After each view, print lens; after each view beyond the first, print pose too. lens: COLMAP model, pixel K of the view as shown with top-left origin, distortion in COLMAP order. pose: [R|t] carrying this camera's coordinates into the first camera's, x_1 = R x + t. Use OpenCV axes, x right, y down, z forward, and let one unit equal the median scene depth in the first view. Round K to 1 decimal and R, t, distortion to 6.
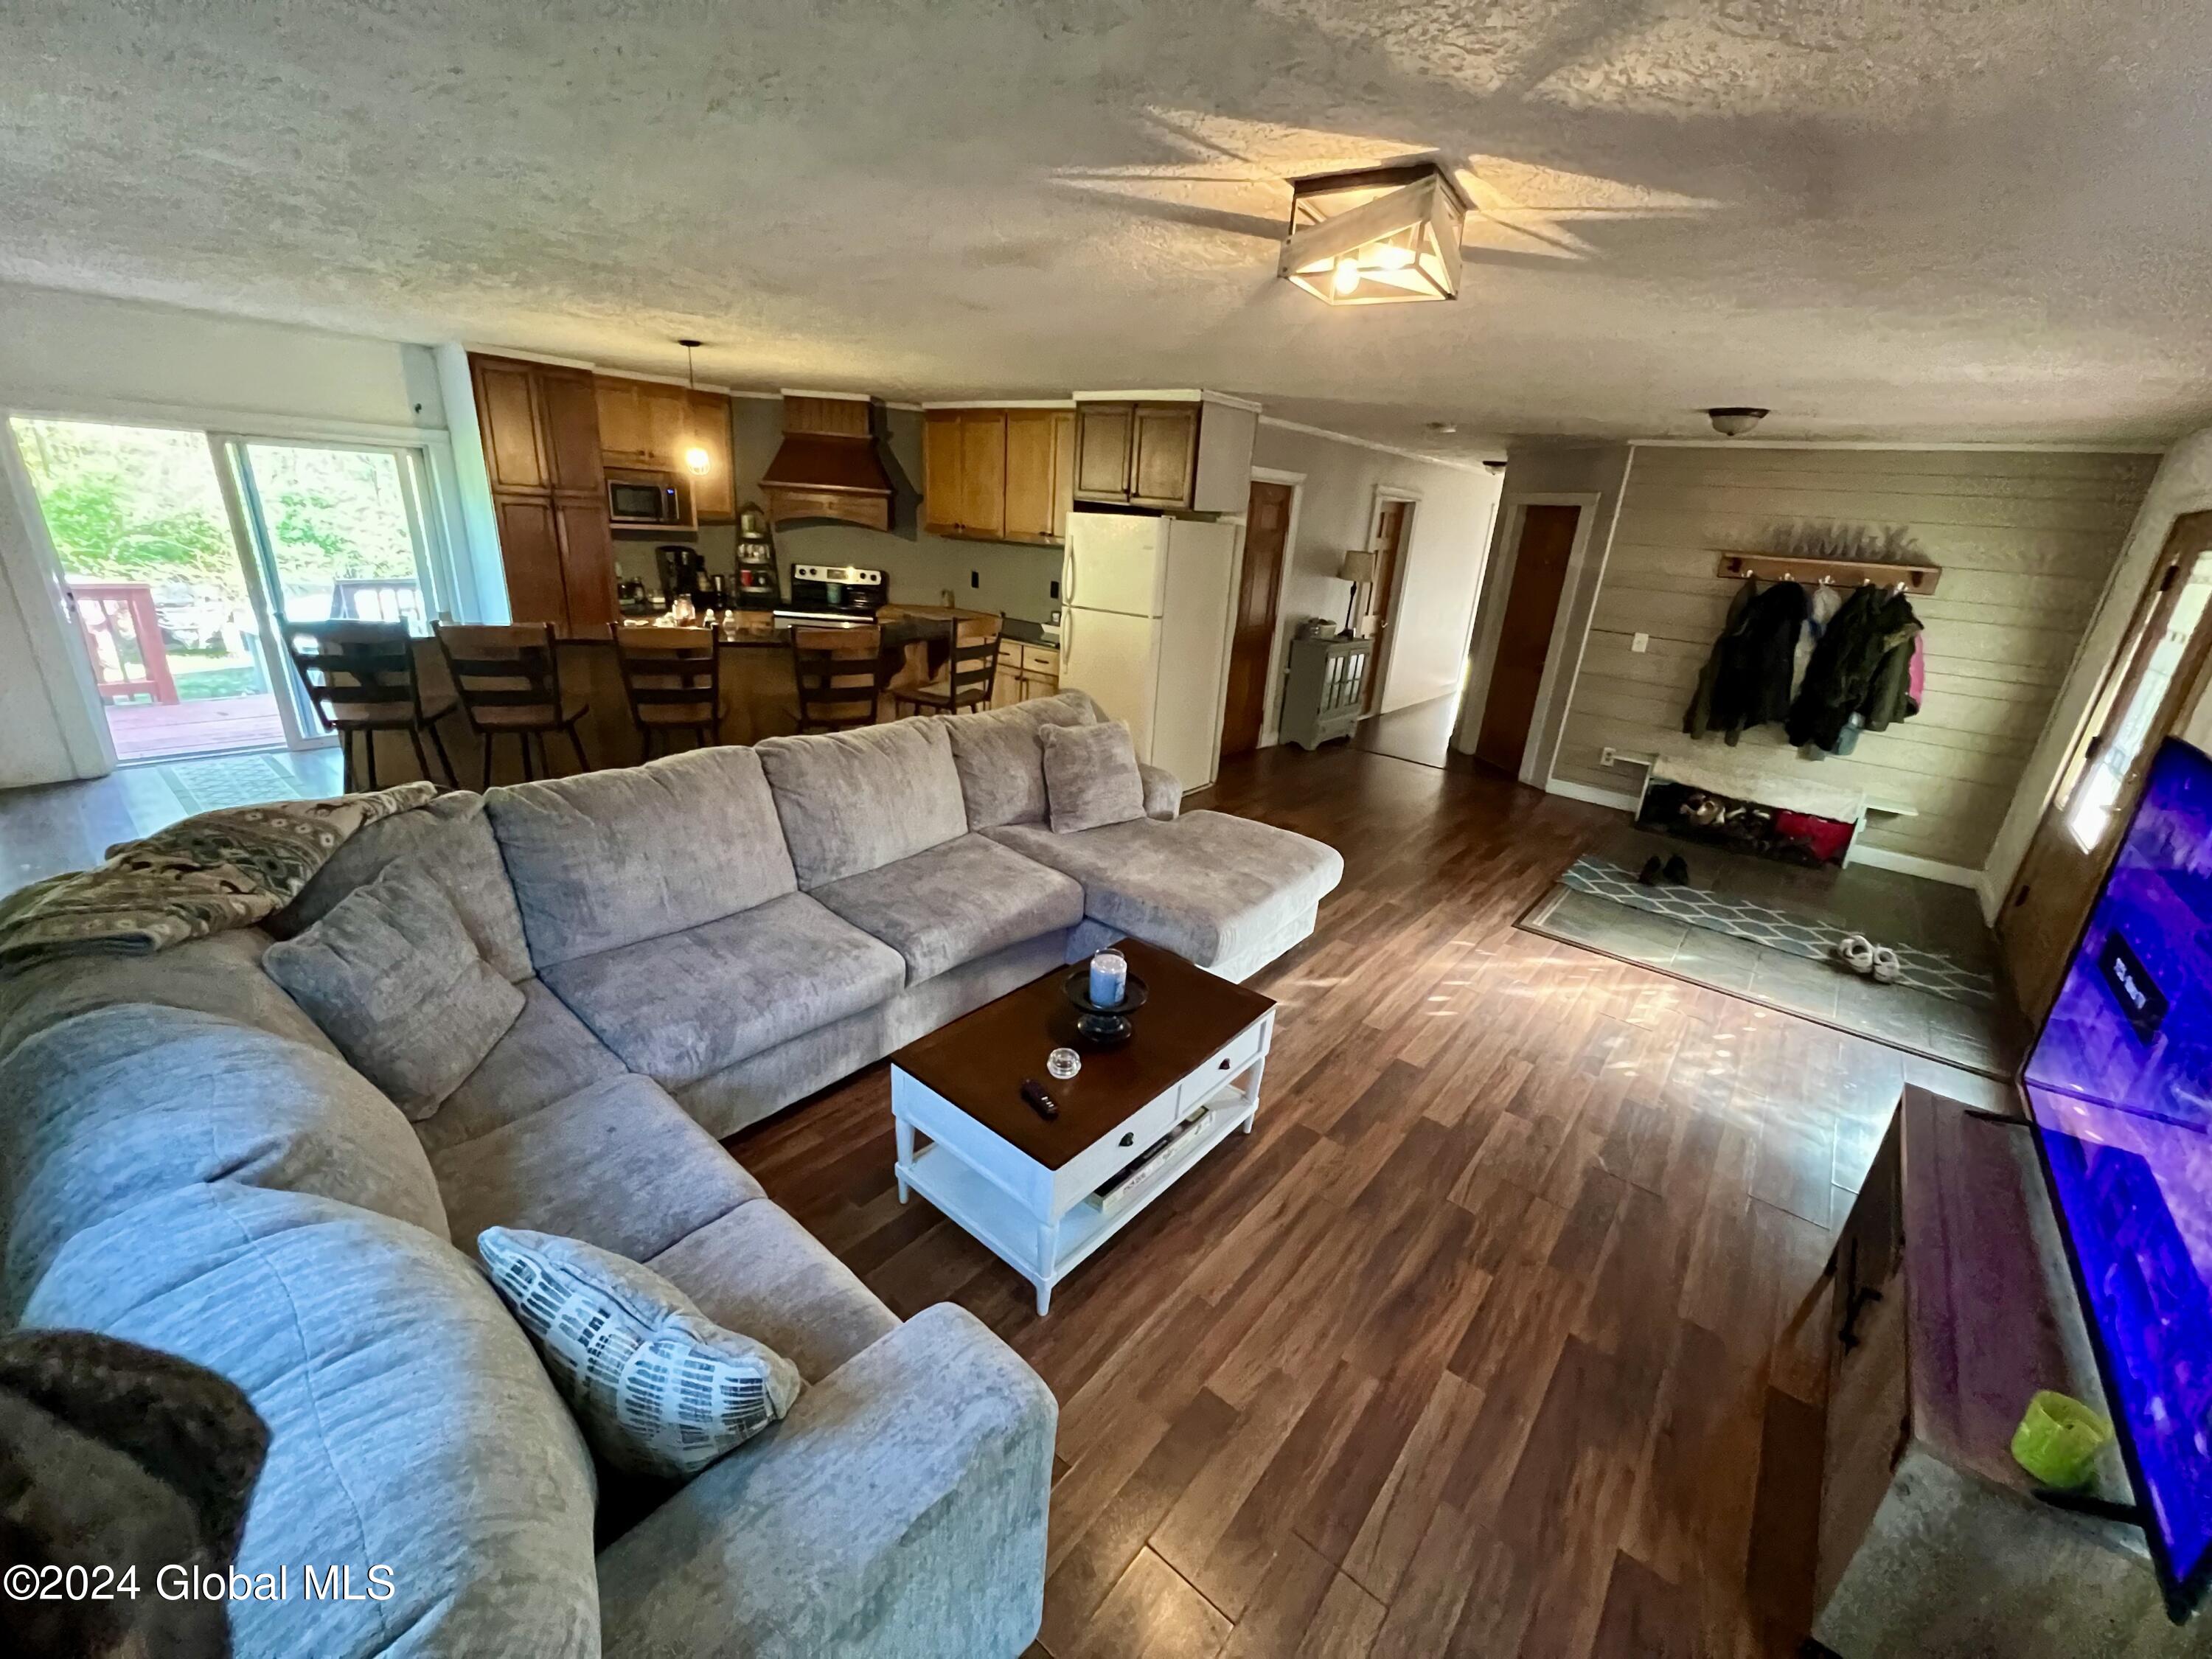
lens RADIAL K [[889.6, 0, 1105.6], [0, 889.6, 829.4], [0, 0, 1]] dist [-0.003667, 0.001263]
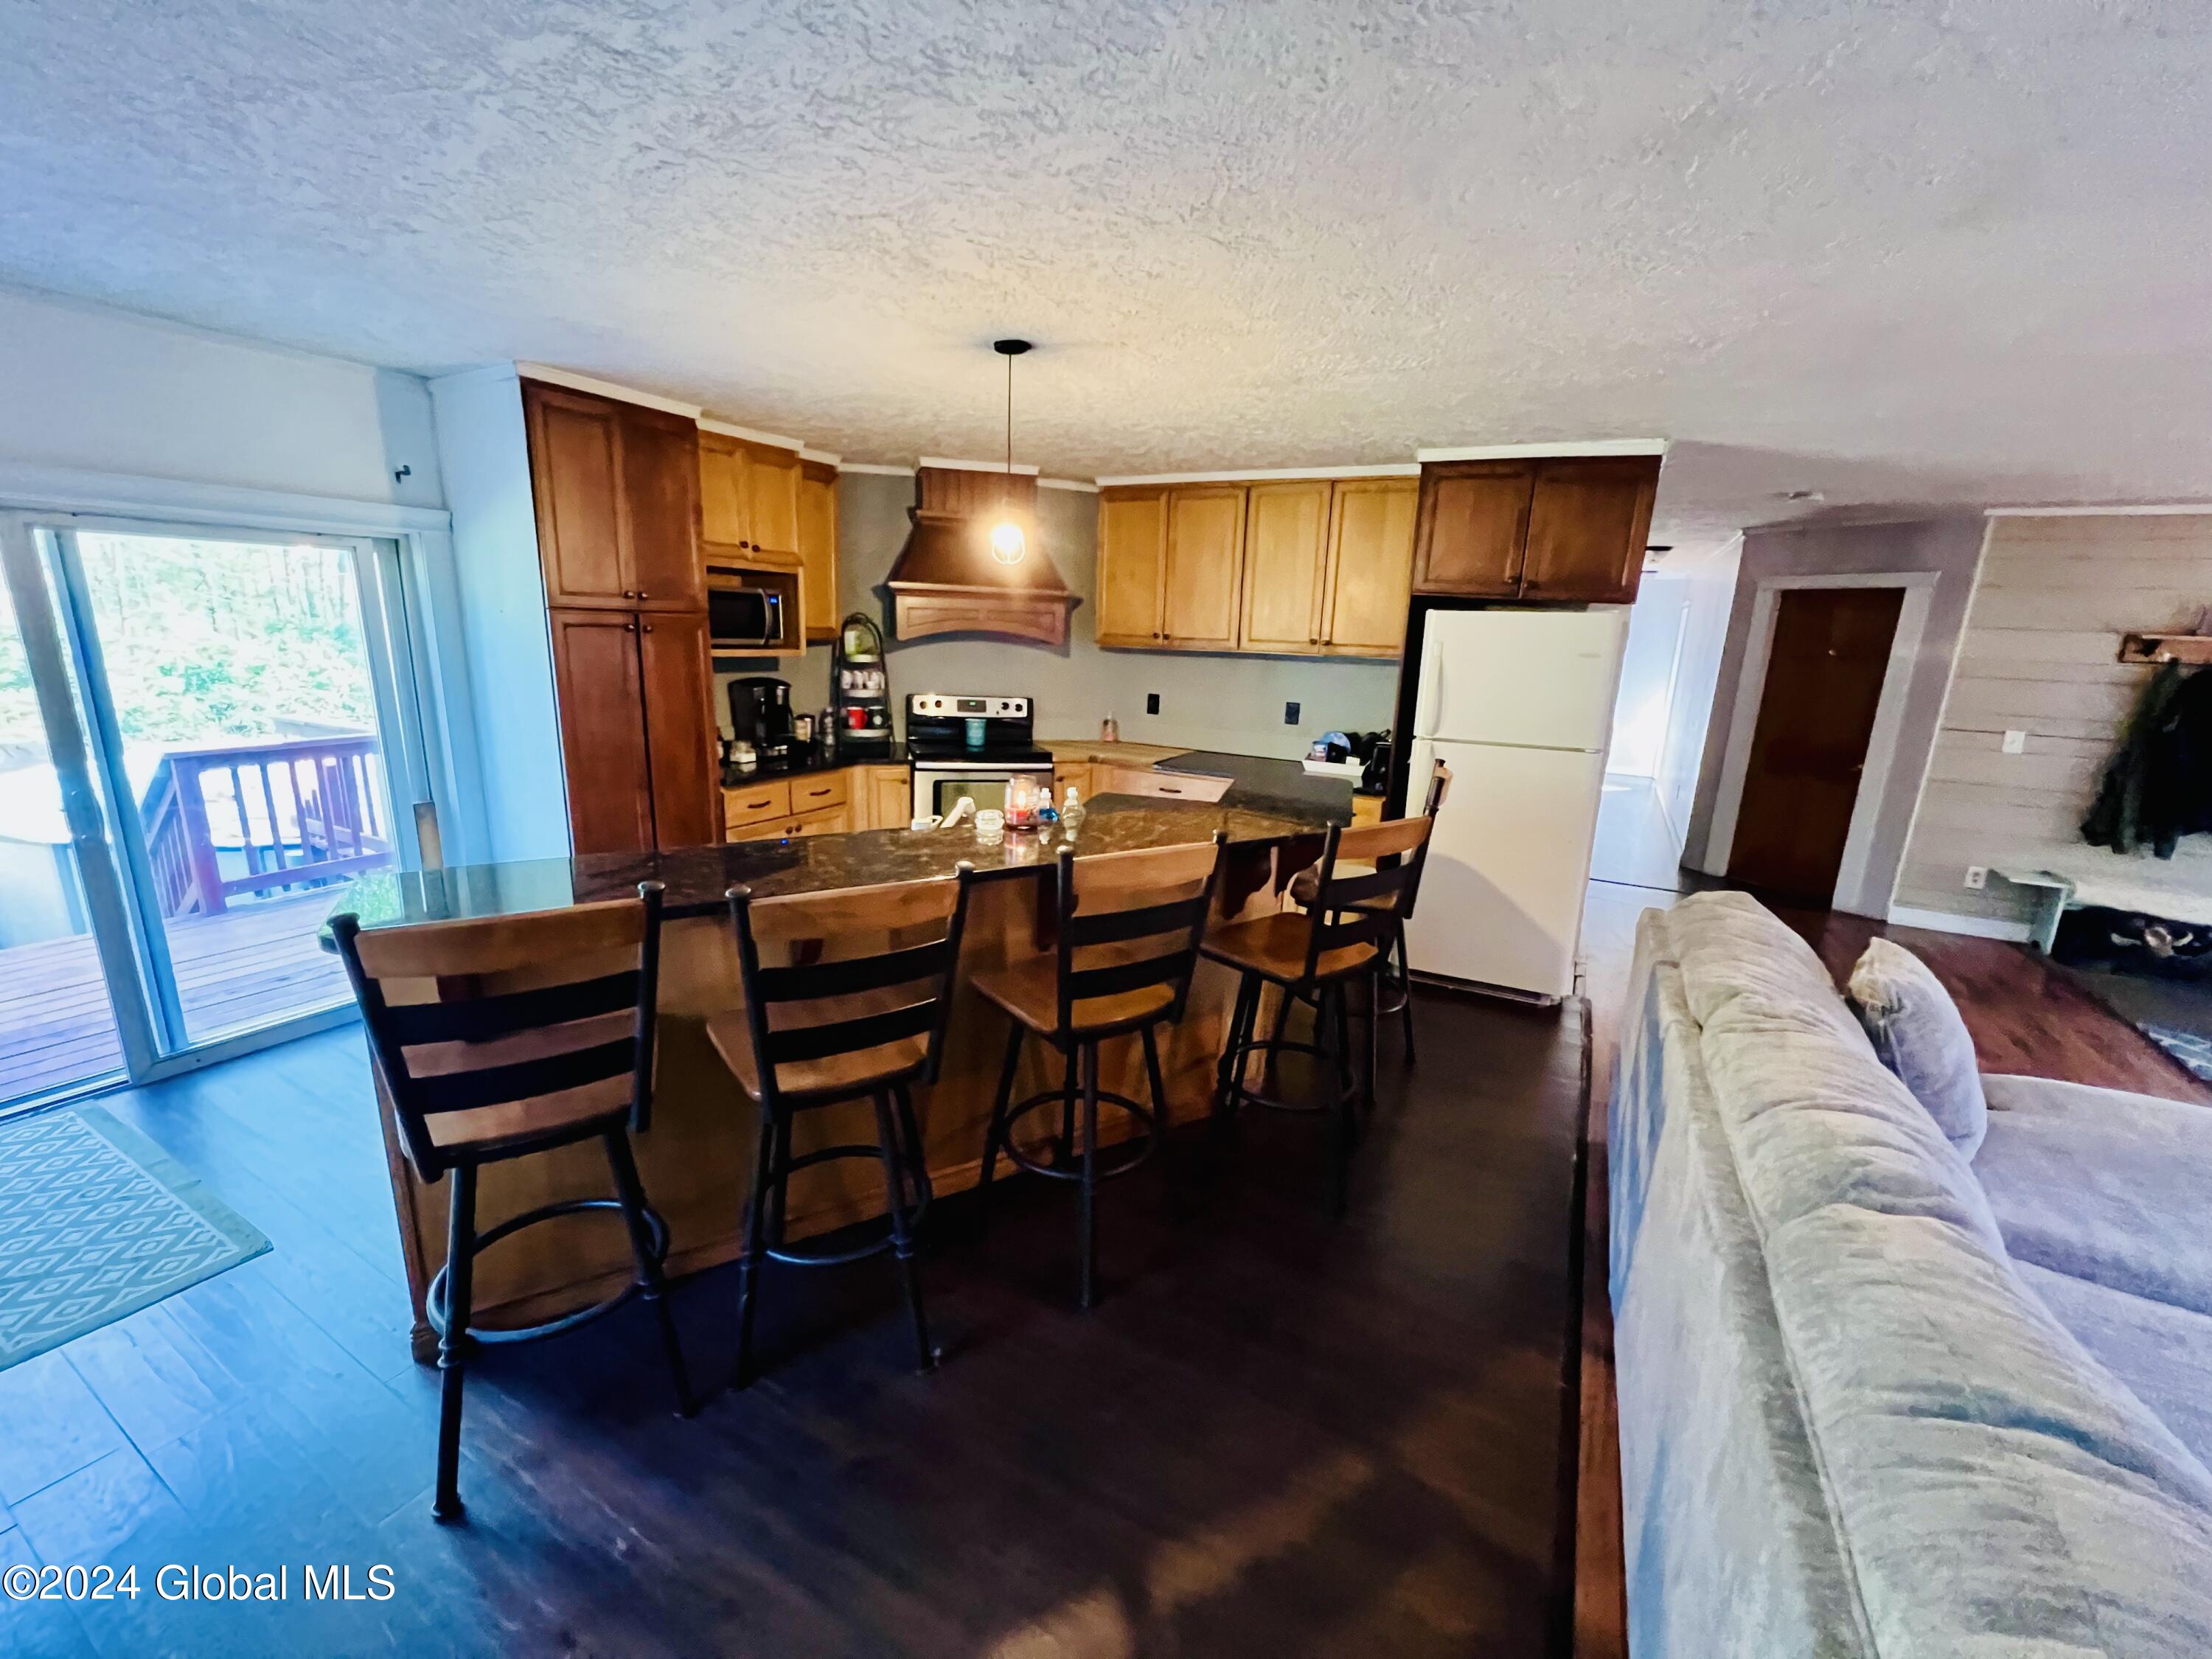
lens RADIAL K [[887.1, 0, 1100.8], [0, 887.1, 826.8], [0, 0, 1]] dist [-0.003059, 0.000913]
pose [[0.980883, -0.073319, 0.180257, -0.494719], [0.092675, 0.990519, -0.101408, -0.154645], [-0.171113, 0.116175, 0.978378, 0.414720]]
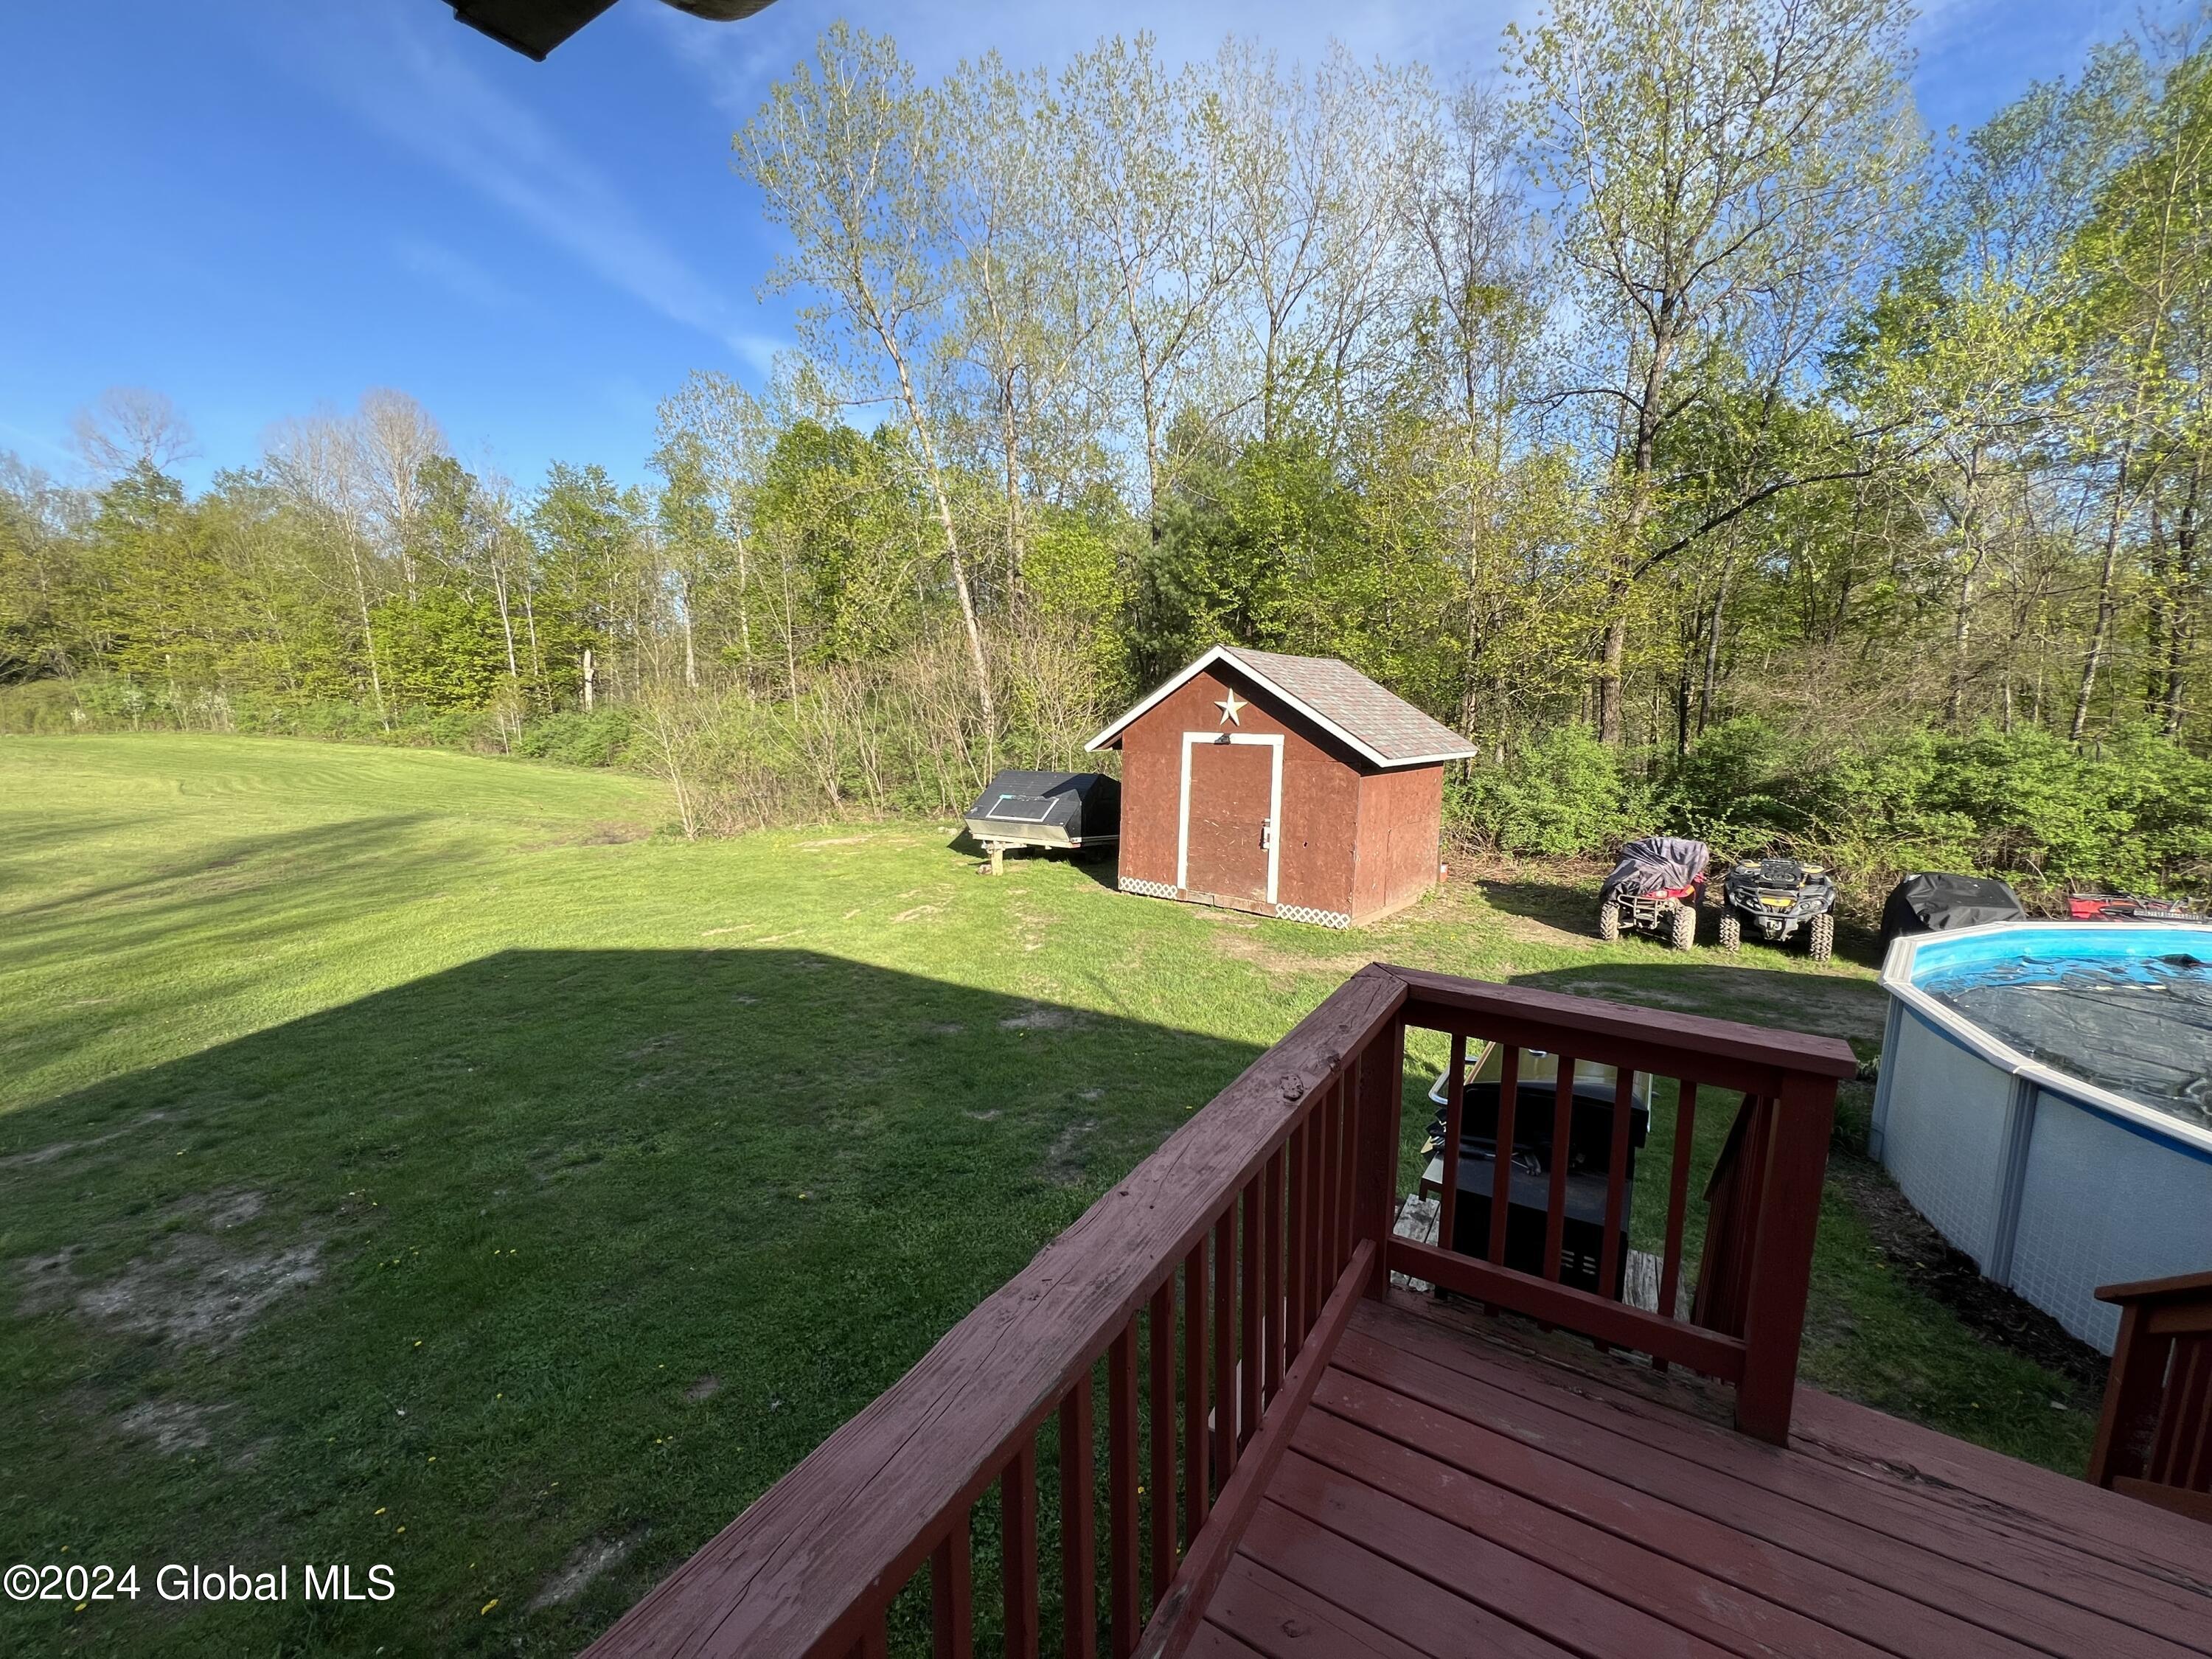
lens RADIAL K [[887.1, 0, 1106.7], [0, 887.1, 830.3], [0, 0, 1]] dist [-0.003059, 0.000913]
pose [[0.146584, 0.073856, -0.986437, -0.990025], [-0.331944, 0.943059, 0.021281, -0.323030], [0.931840, 0.324322, 0.162754, 0.836660]]
